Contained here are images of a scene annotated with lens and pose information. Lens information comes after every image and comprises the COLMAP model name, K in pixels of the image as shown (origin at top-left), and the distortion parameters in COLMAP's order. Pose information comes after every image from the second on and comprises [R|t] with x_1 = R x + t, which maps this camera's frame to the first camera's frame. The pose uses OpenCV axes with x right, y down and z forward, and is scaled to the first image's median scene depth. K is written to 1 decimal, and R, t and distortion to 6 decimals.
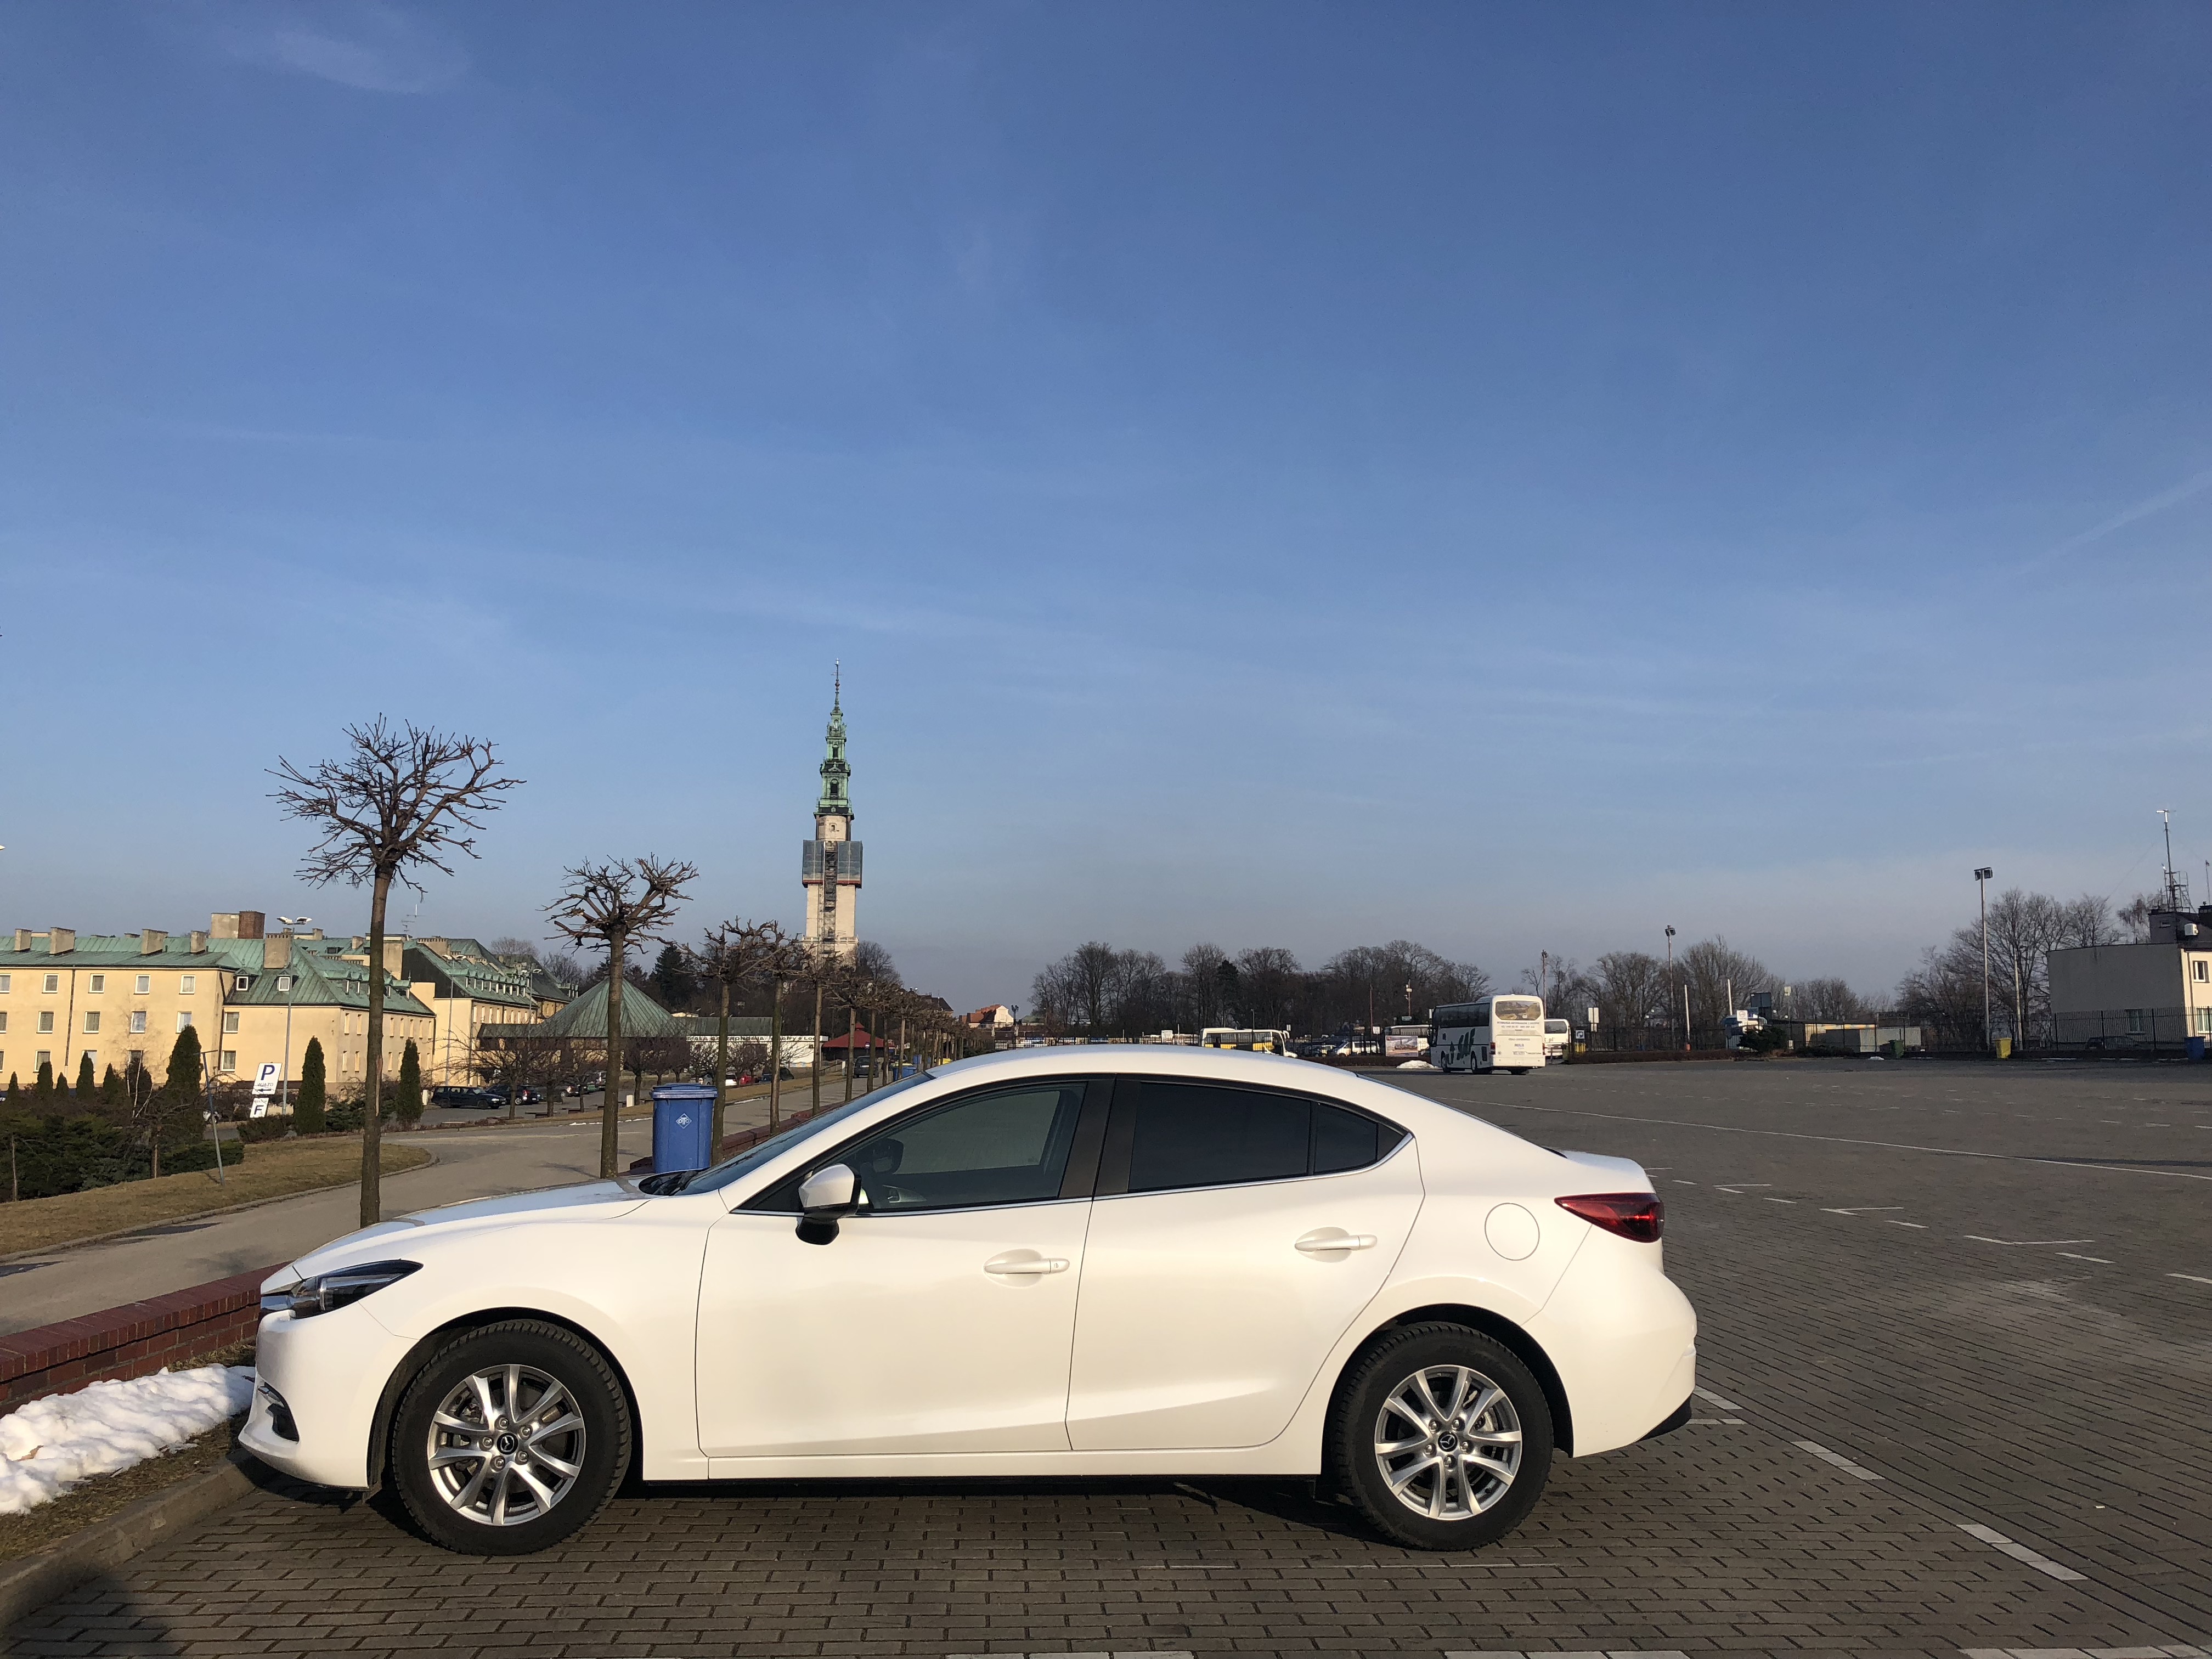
lens RADIAL K [[1823.1, 0, 1056.7], [0, 1823.1, 830.3], [0, 0, 1]] dist [0.074198, -0.135653]
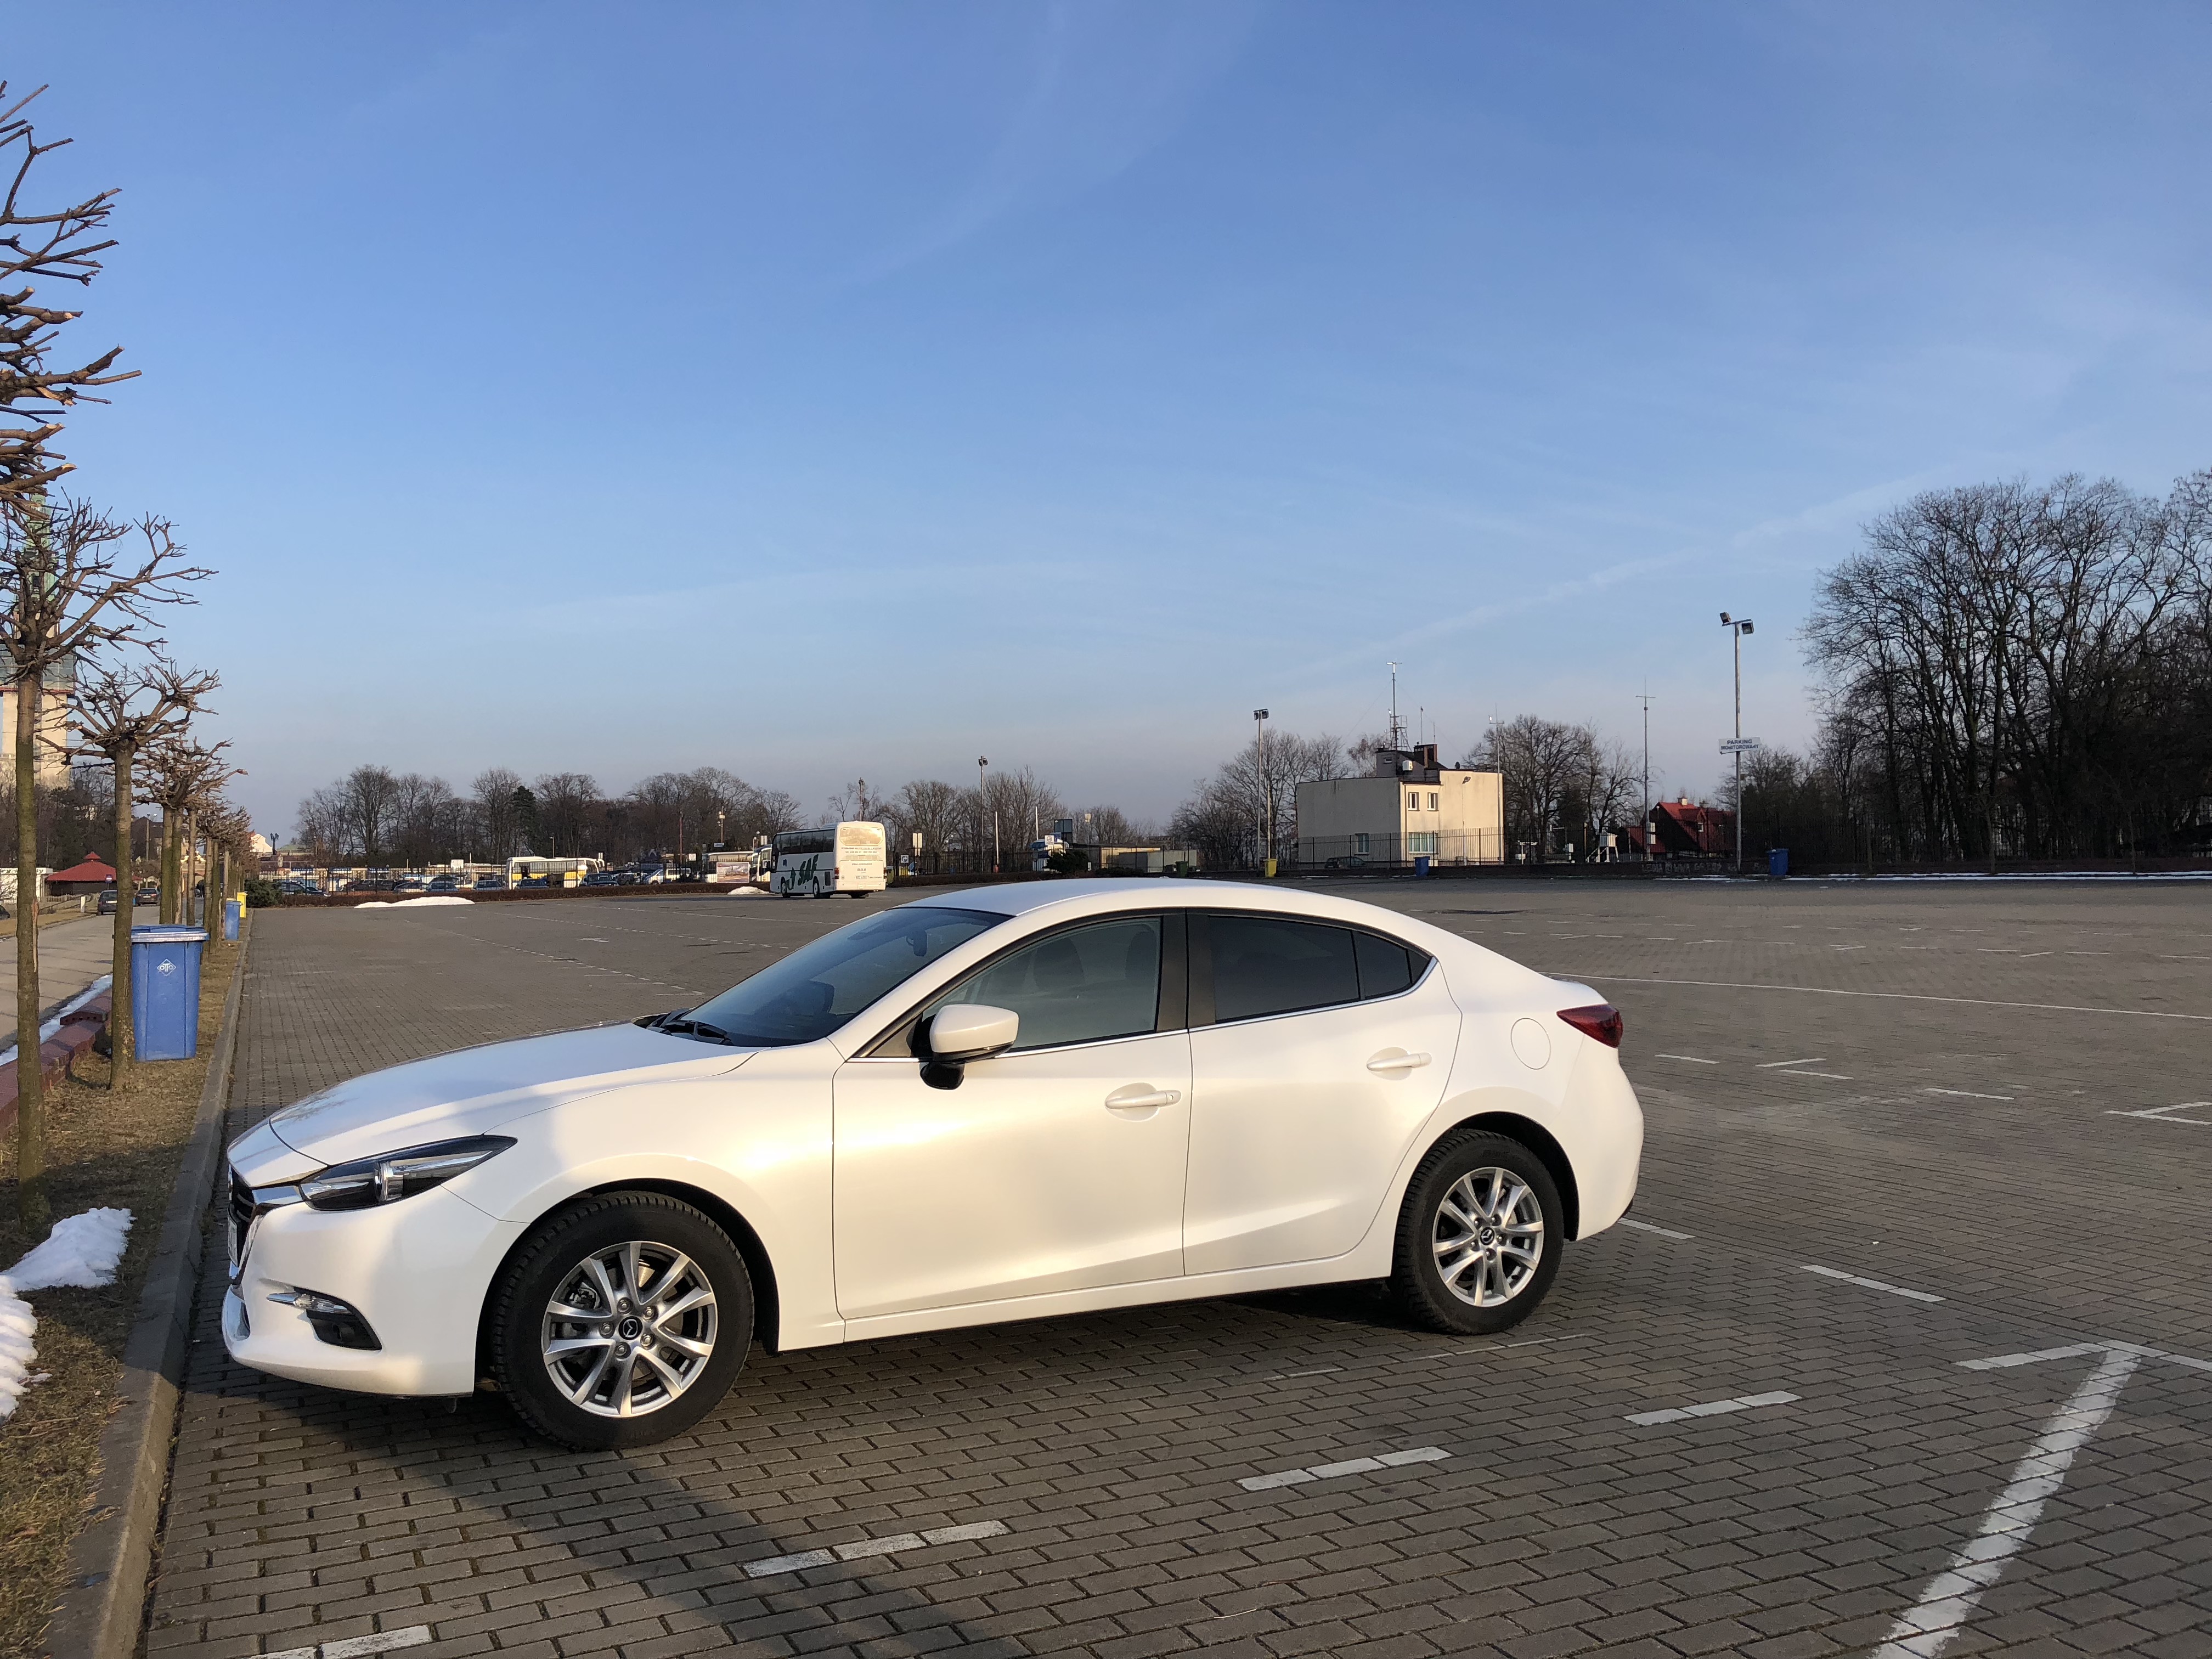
lens RADIAL K [[1823.1, 0, 1056.7], [0, 1823.1, 830.3], [0, 0, 1]] dist [0.074198, -0.135653]
pose [[0.924473, -0.001437, 0.381245, -0.165507], [-0.034591, 0.995552, 0.087632, 0.002820], [-0.379675, -0.094201, 0.920311, 0.045869]]
